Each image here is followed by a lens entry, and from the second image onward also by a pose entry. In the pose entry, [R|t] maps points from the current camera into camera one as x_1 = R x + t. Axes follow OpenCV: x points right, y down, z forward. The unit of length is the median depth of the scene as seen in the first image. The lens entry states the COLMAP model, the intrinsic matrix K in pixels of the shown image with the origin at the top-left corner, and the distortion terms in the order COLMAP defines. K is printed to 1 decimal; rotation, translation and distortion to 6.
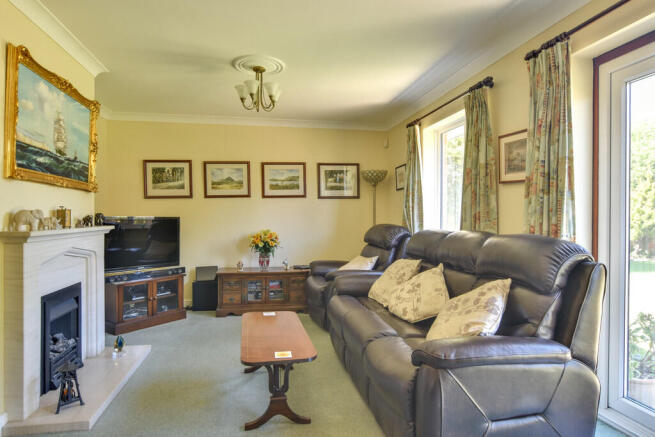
lens RADIAL K [[413.0, 0, 323.7], [0, 413.0, 215.0], [0, 0, 1]] dist [-0.006052, 0.002375]
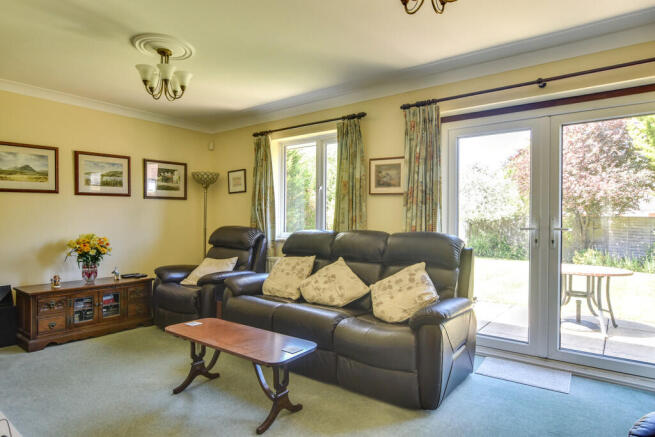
lens RADIAL K [[413.0, 0, 323.0], [0, 413.0, 217.6], [0, 0, 1]] dist [-0.006052, 0.002375]
pose [[0.724069, 0.005194, 0.689708, -0.429783], [-0.007109, 0.999975, -0.000067, -0.000456], [-0.689690, -0.004855, 0.724088, 0.101206]]
